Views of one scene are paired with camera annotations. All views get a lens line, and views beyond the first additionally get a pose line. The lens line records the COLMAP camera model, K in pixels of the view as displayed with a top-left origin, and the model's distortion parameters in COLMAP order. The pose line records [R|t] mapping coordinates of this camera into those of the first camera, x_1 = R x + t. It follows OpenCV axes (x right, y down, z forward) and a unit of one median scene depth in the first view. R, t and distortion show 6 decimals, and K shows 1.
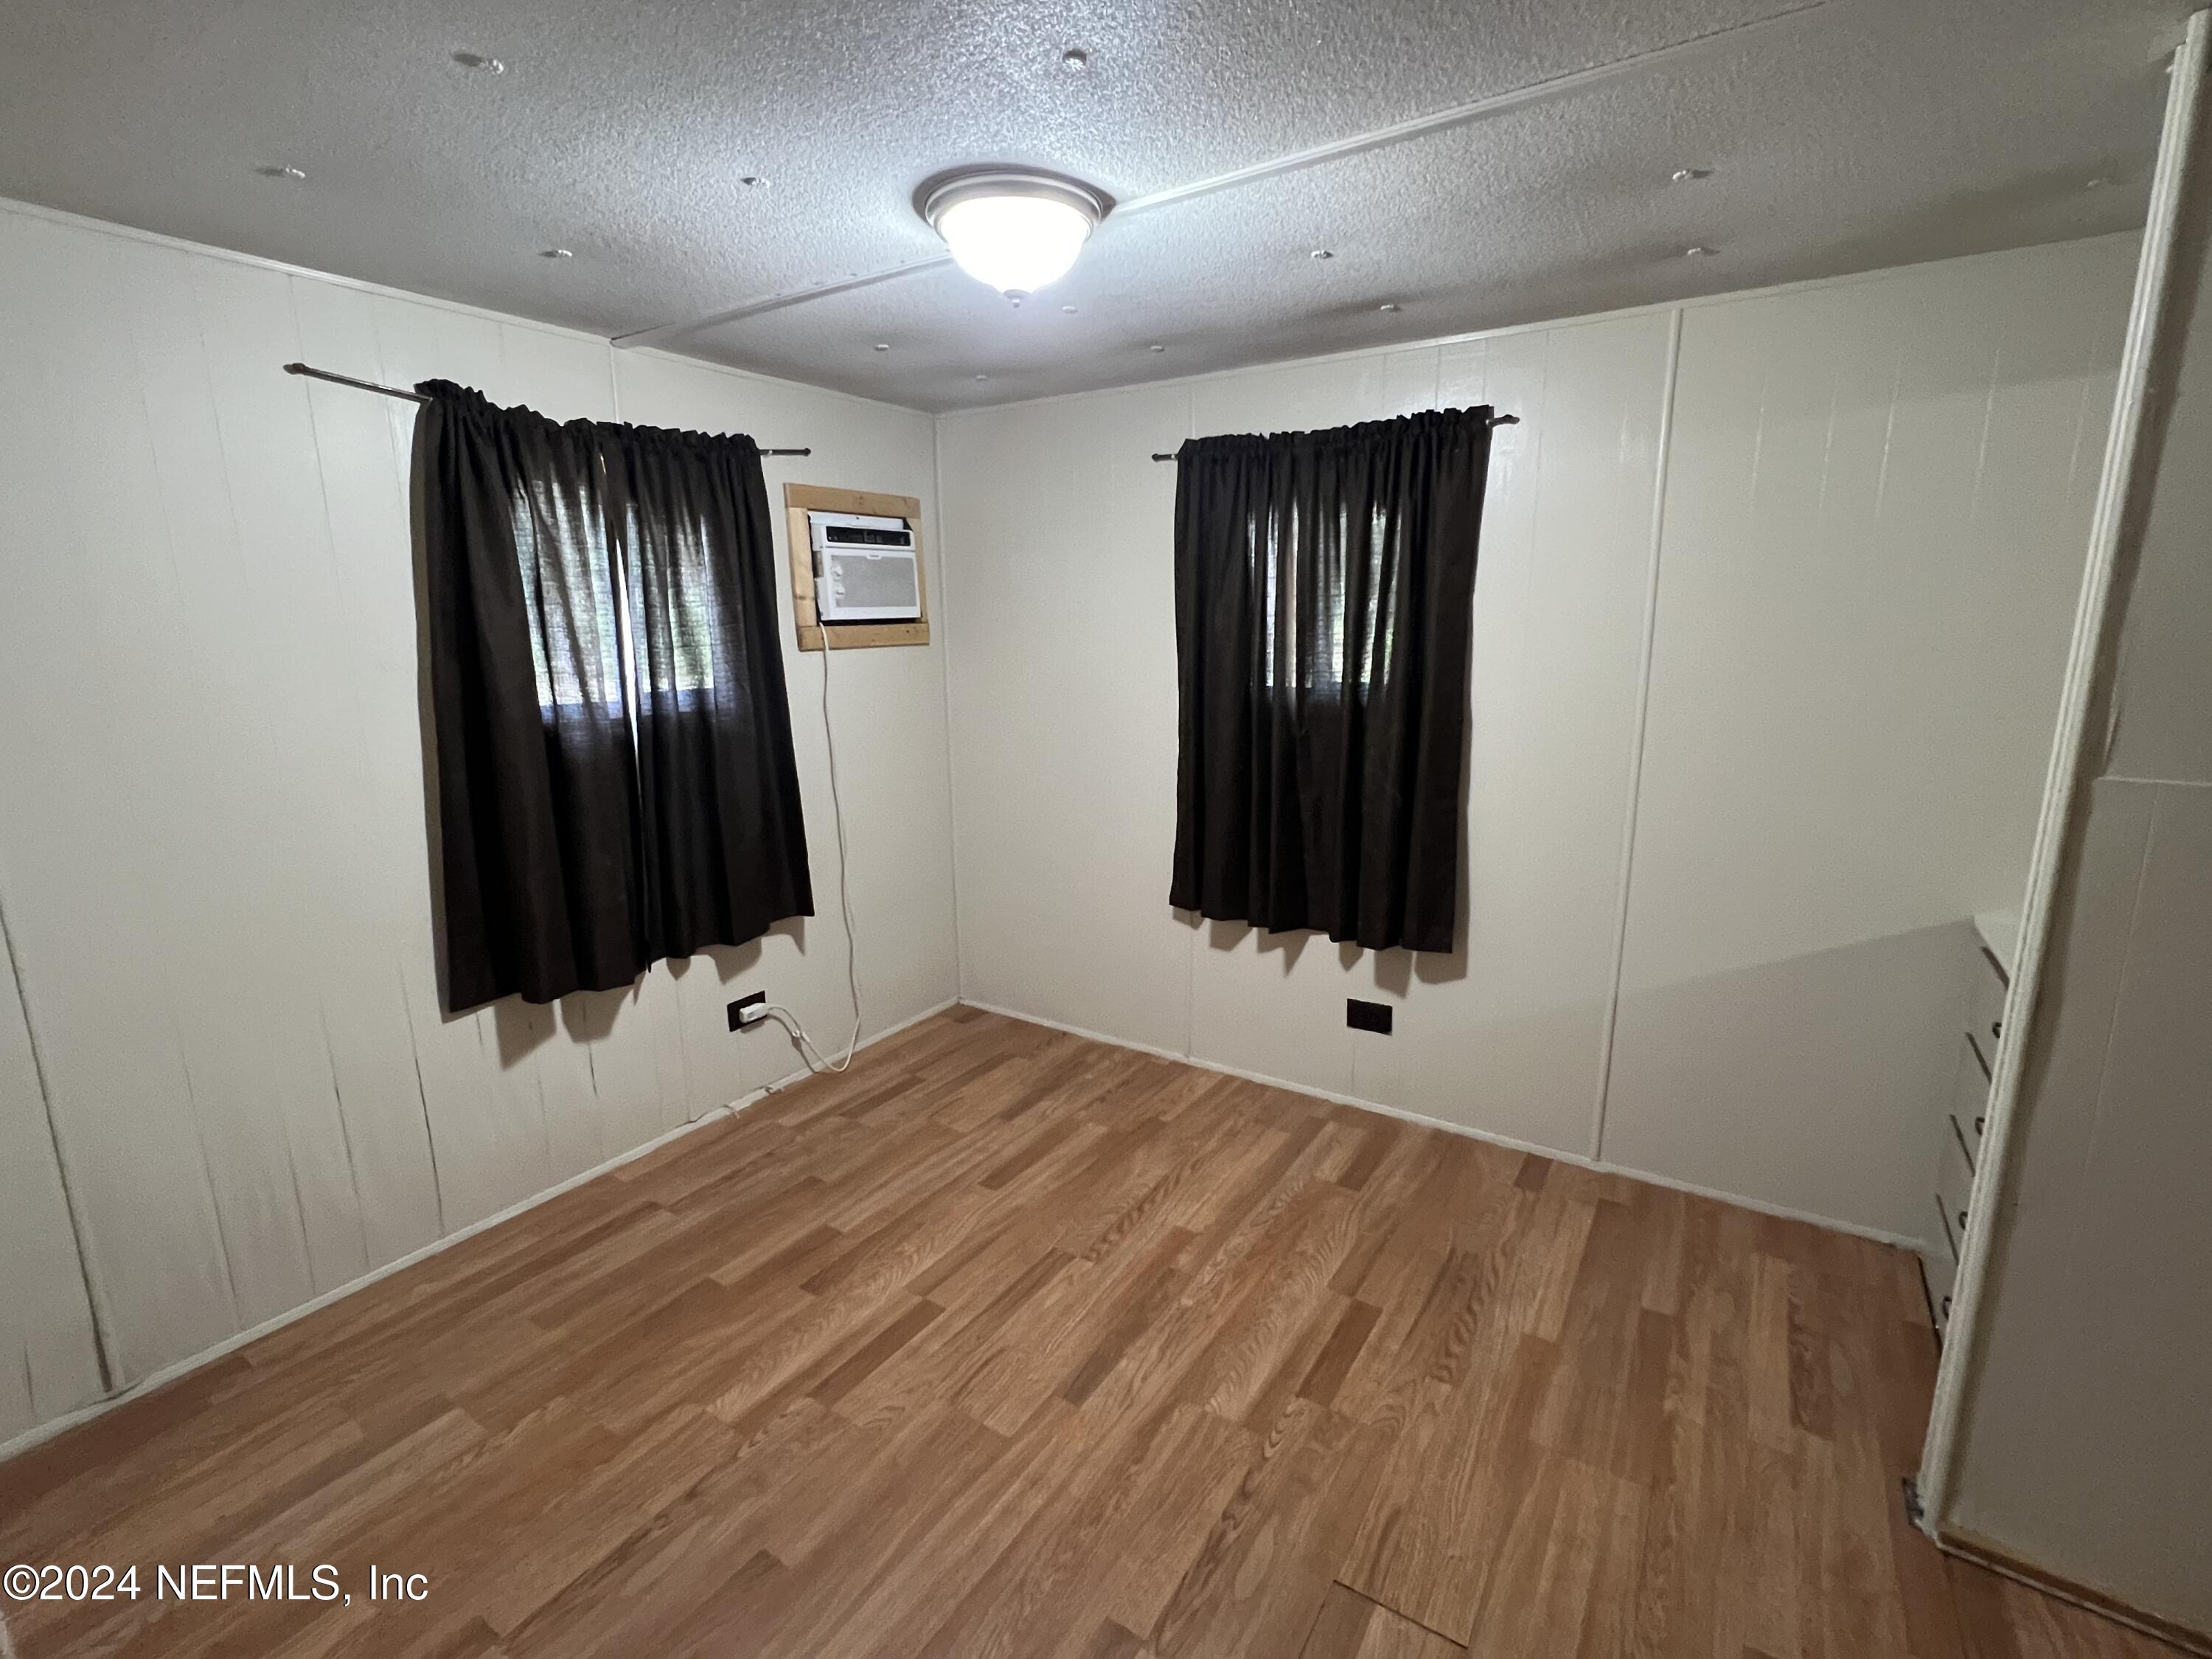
lens RADIAL K [[1010.1, 0, 1101.6], [0, 1010.1, 823.3], [0, 0, 1]] dist [-0.000358, -0.000335]
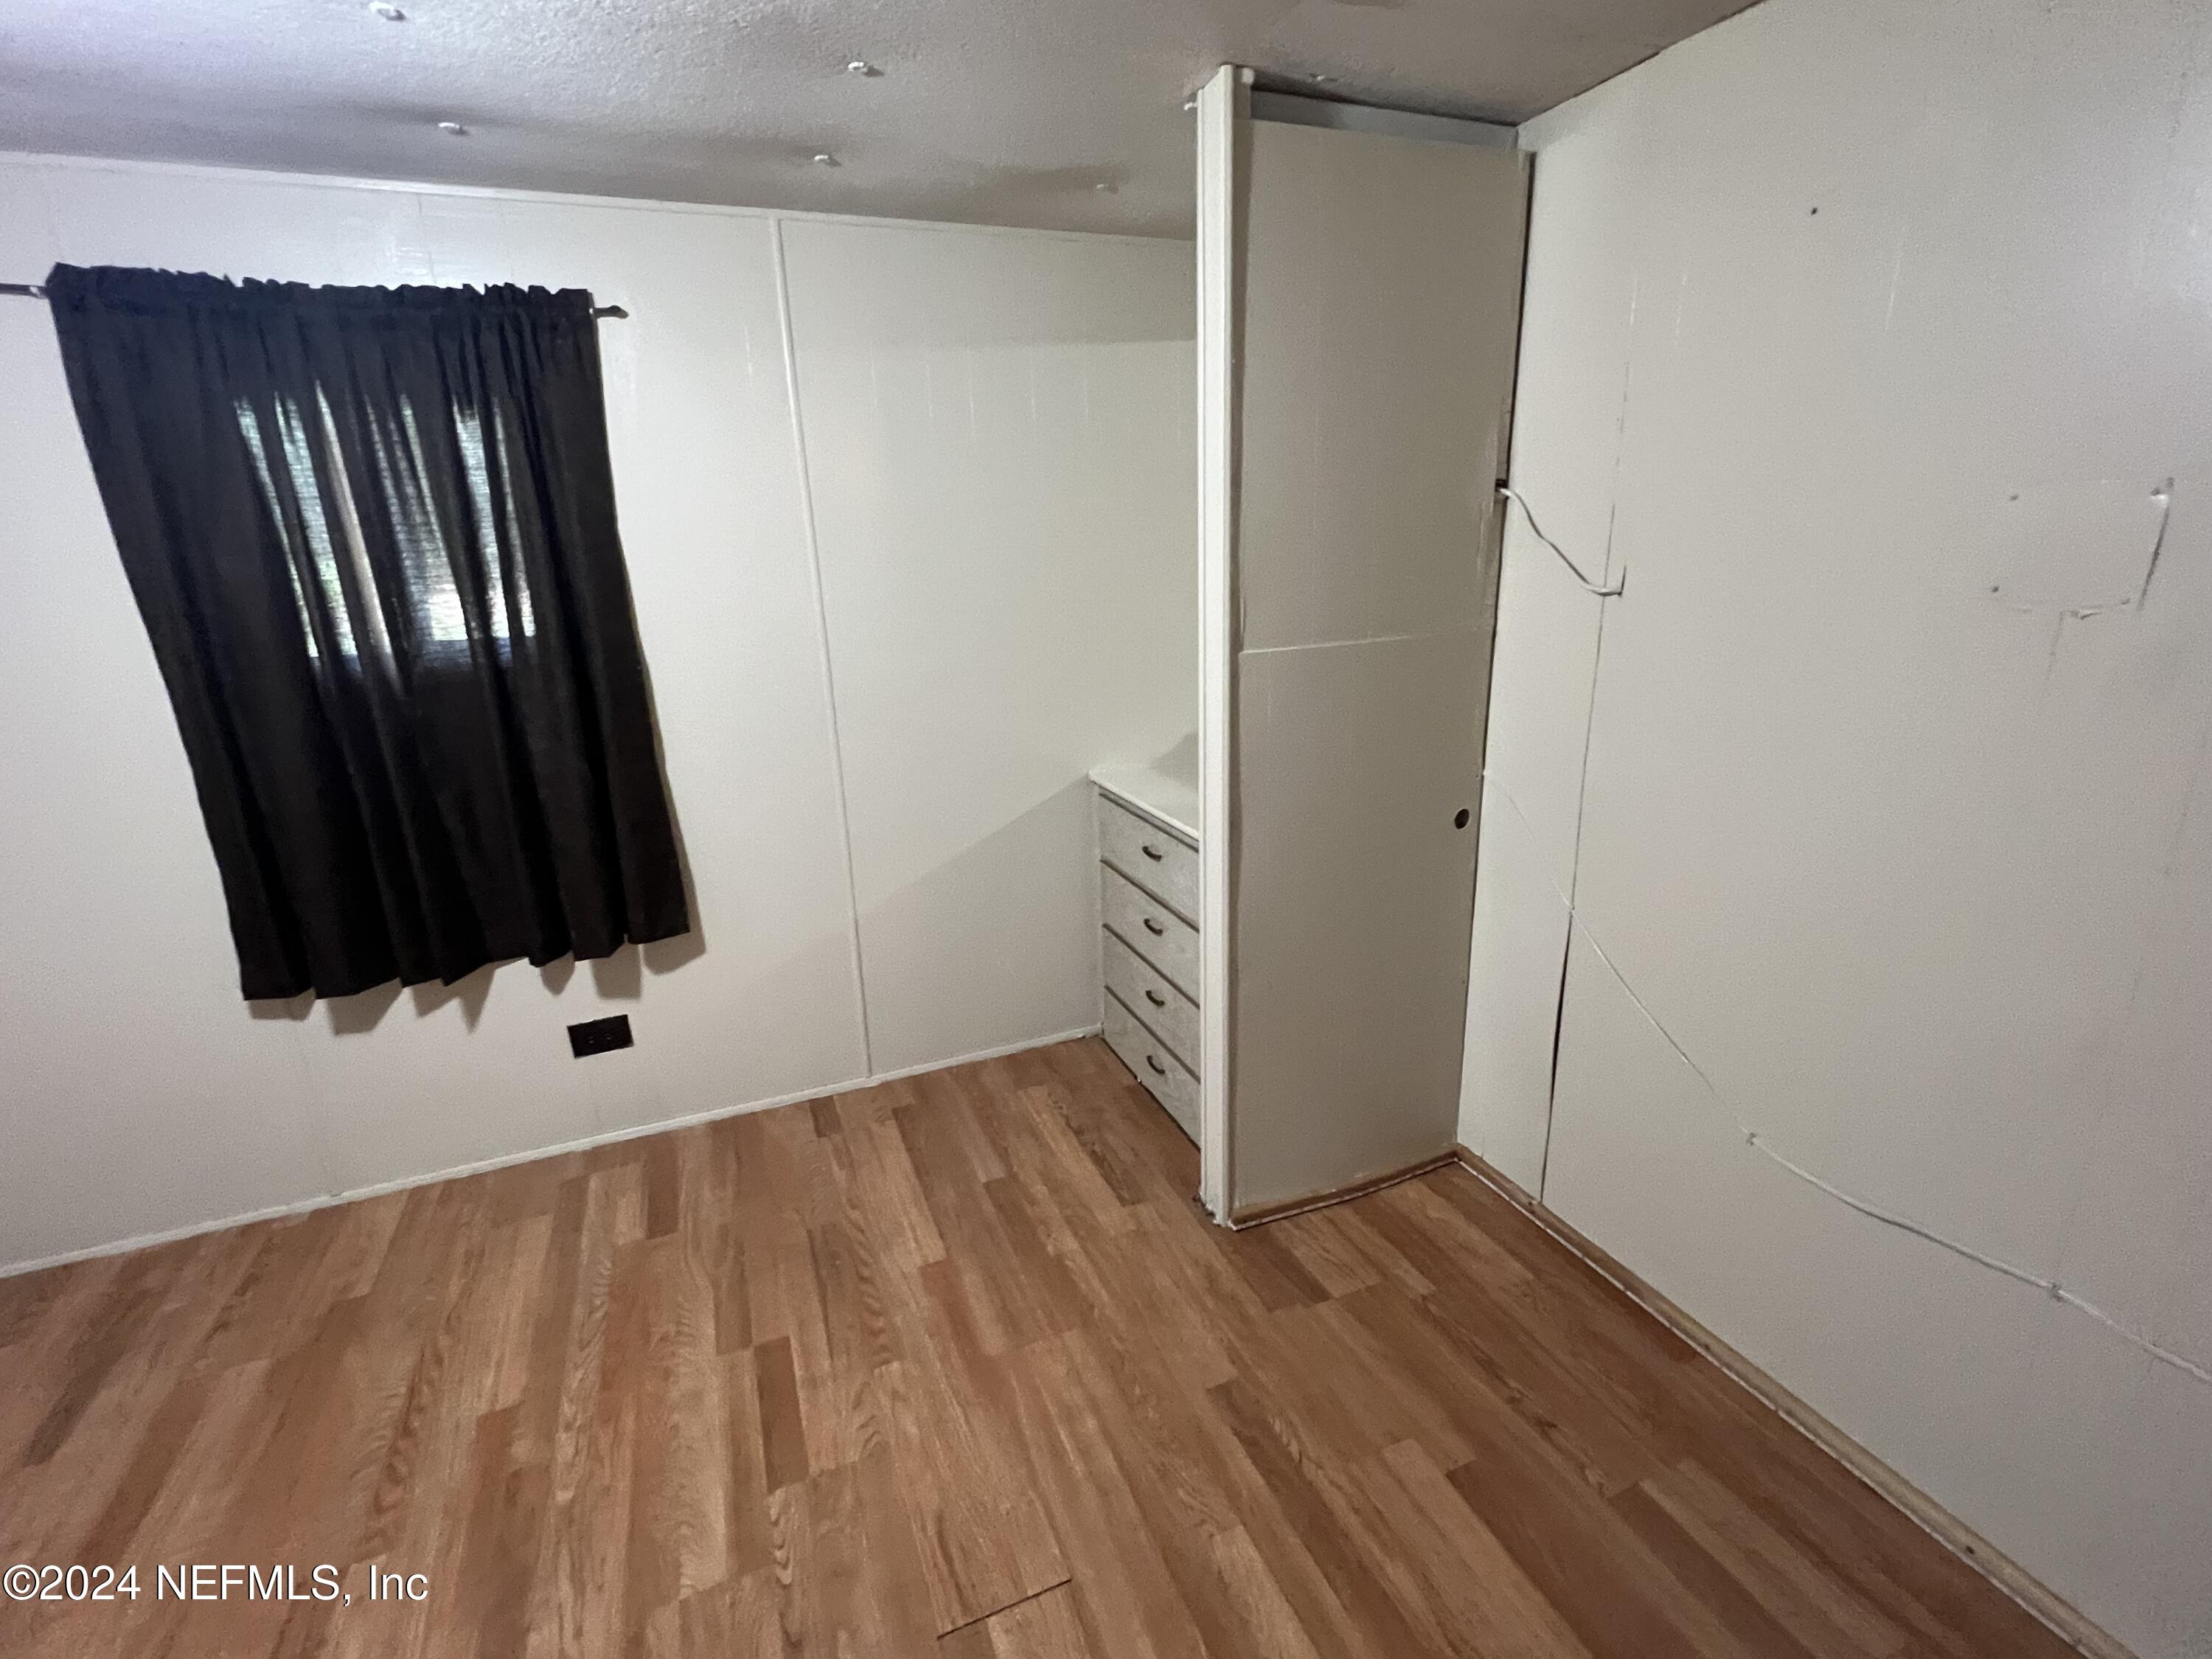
lens RADIAL K [[1010.1, 0, 1101.6], [0, 1010.1, 823.3], [0, 0, 1]] dist [-0.000358, -0.000335]
pose [[0.571553, -0.240440, 0.784548, -0.130235], [0.188580, 0.969004, 0.159587, -0.040240], [-0.798602, 0.056738, 0.599180, 0.184282]]
